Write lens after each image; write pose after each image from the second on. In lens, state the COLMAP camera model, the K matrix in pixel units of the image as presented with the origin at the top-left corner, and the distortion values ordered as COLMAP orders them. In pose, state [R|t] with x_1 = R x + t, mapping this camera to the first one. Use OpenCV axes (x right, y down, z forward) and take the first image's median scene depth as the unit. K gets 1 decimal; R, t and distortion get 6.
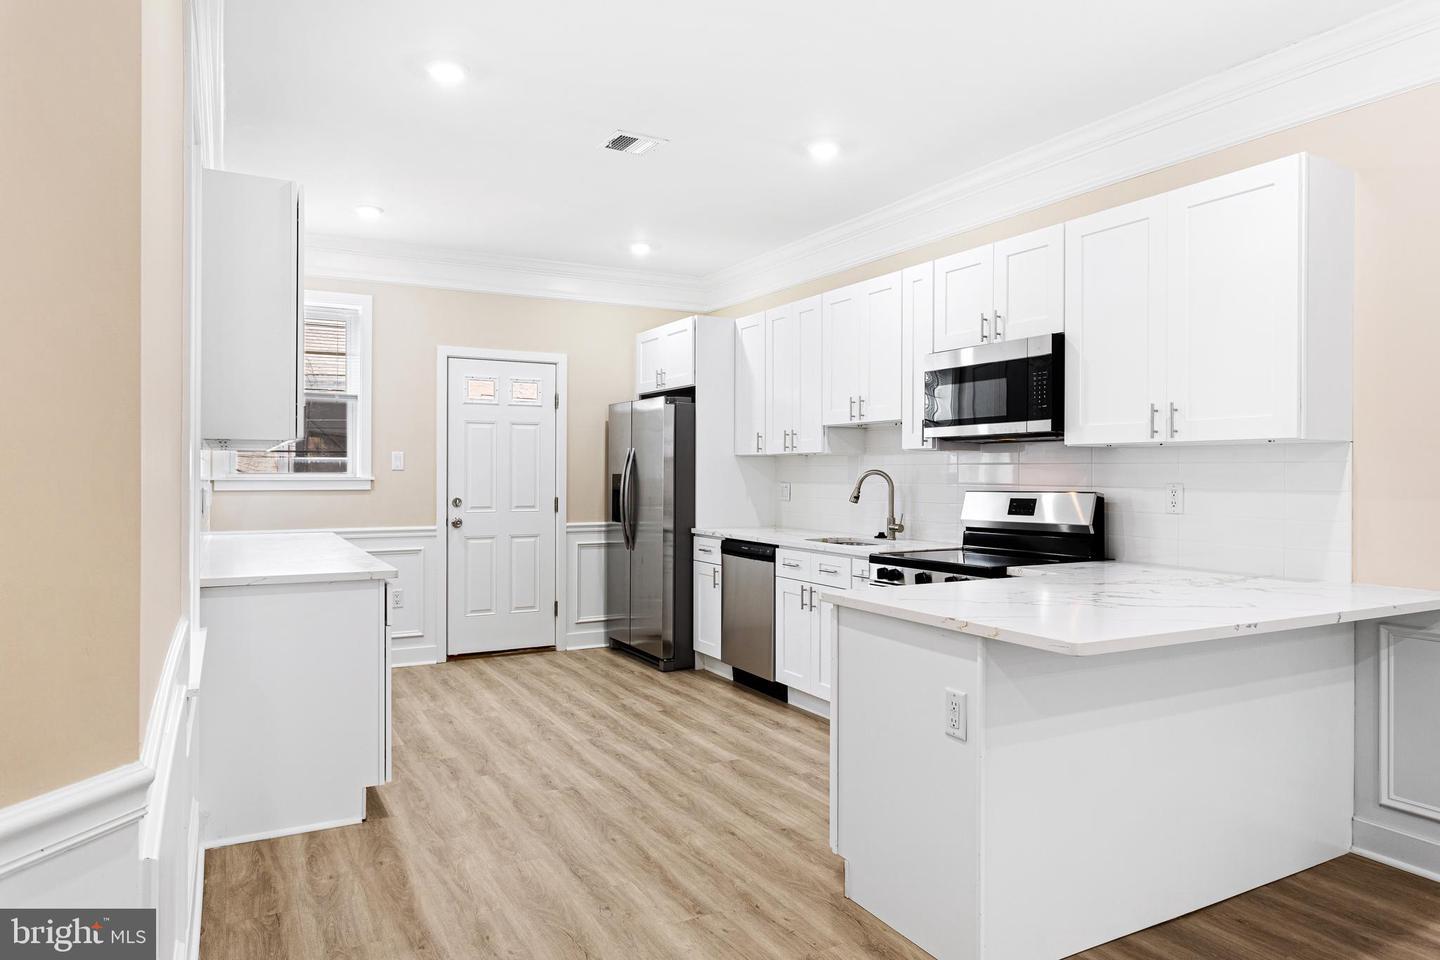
lens RADIAL K [[940.6, 0, 719.9], [0, 940.6, 473.6], [0, 0, 1]] dist [-0.040210, 0.001120]
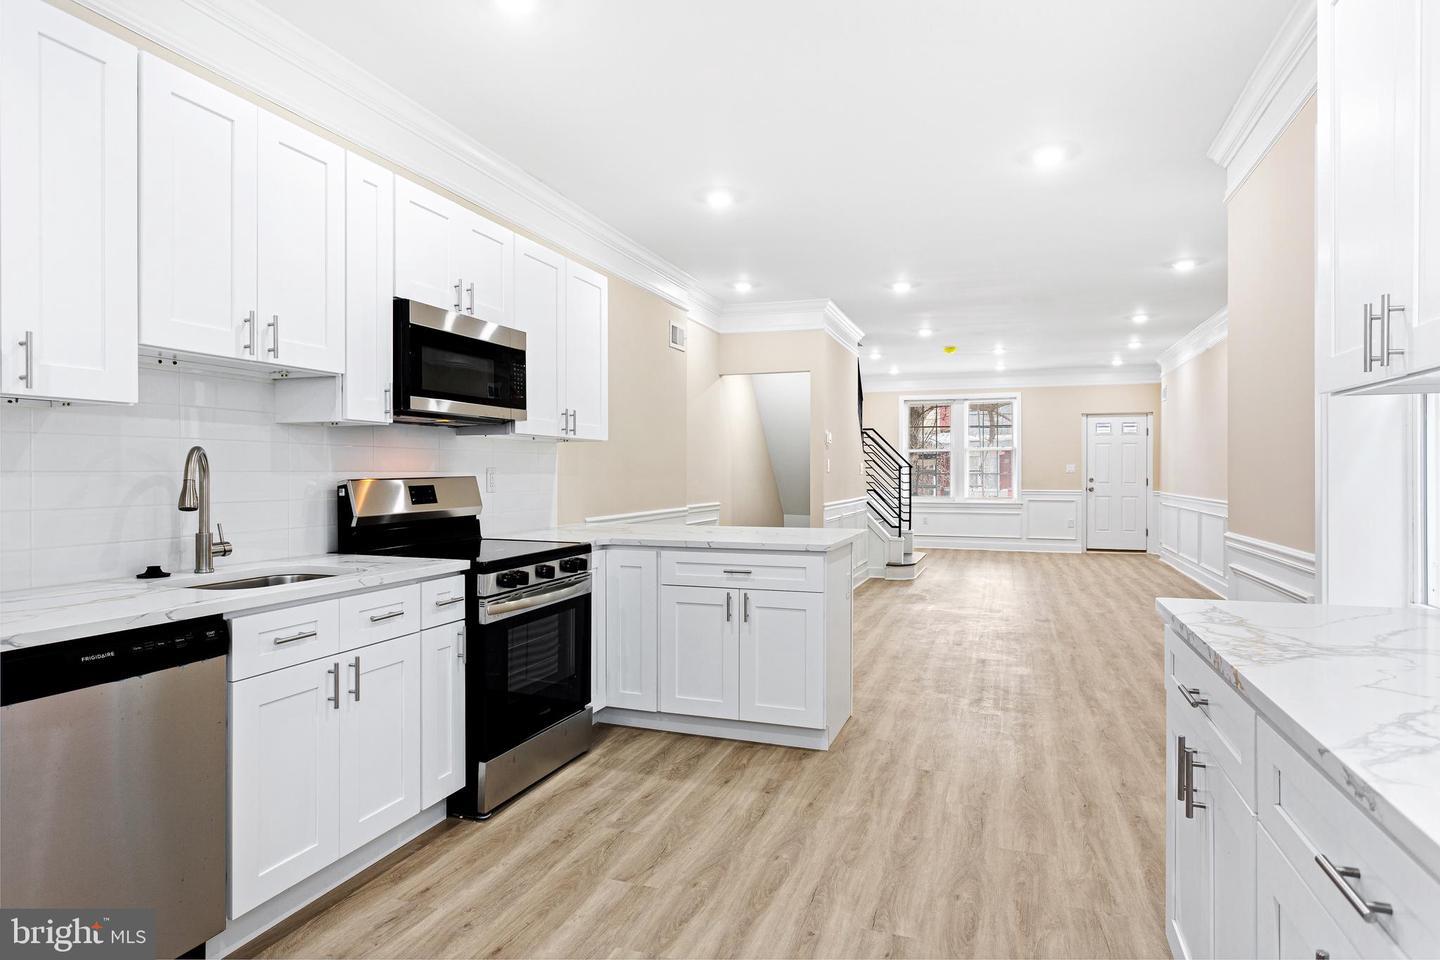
lens RADIAL K [[833.1, 0, 714.6], [0, 833.1, 474.5], [0, 0, 1]] dist [-0.003104, -0.000341]
pose [[-0.680060, -0.006997, 0.733123, -0.510343], [-0.003368, 0.999974, 0.006420, 0.010692], [-0.733149, 0.001897, -0.680065, 1.476023]]
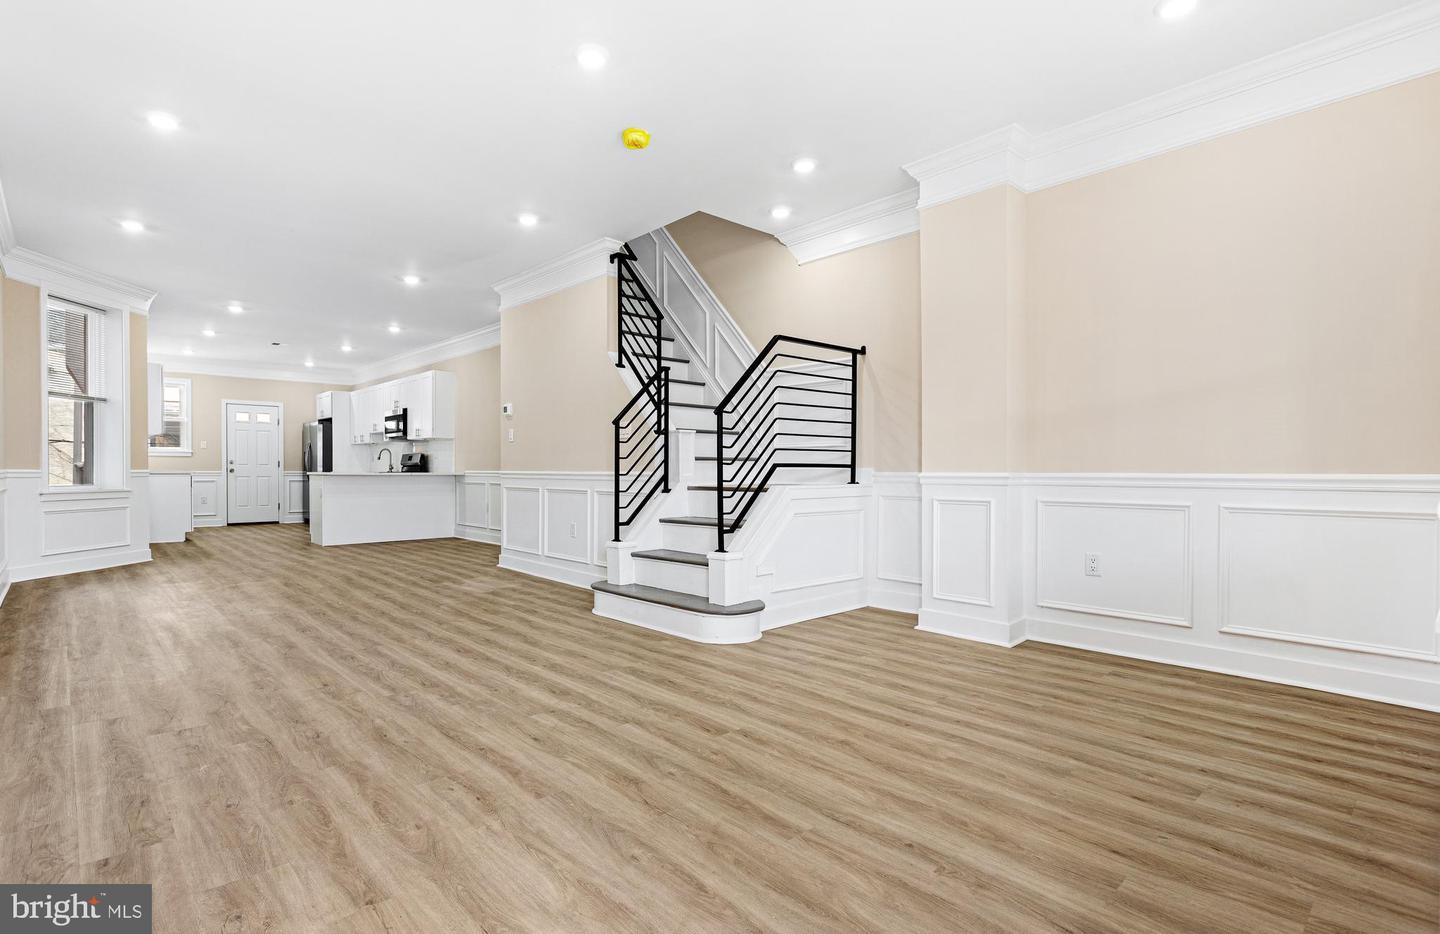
lens RADIAL K [[728.4, 0, 716.3], [0, 728.4, 476.6], [0, 0, 1]] dist [-0.000920, -0.000173]
pose [[0.969300, -0.000858, 0.245881, 0.829394], [-0.000864, 0.999976, 0.006895, 0.092623], [-0.245881, -0.006895, 0.969276, -2.006757]]
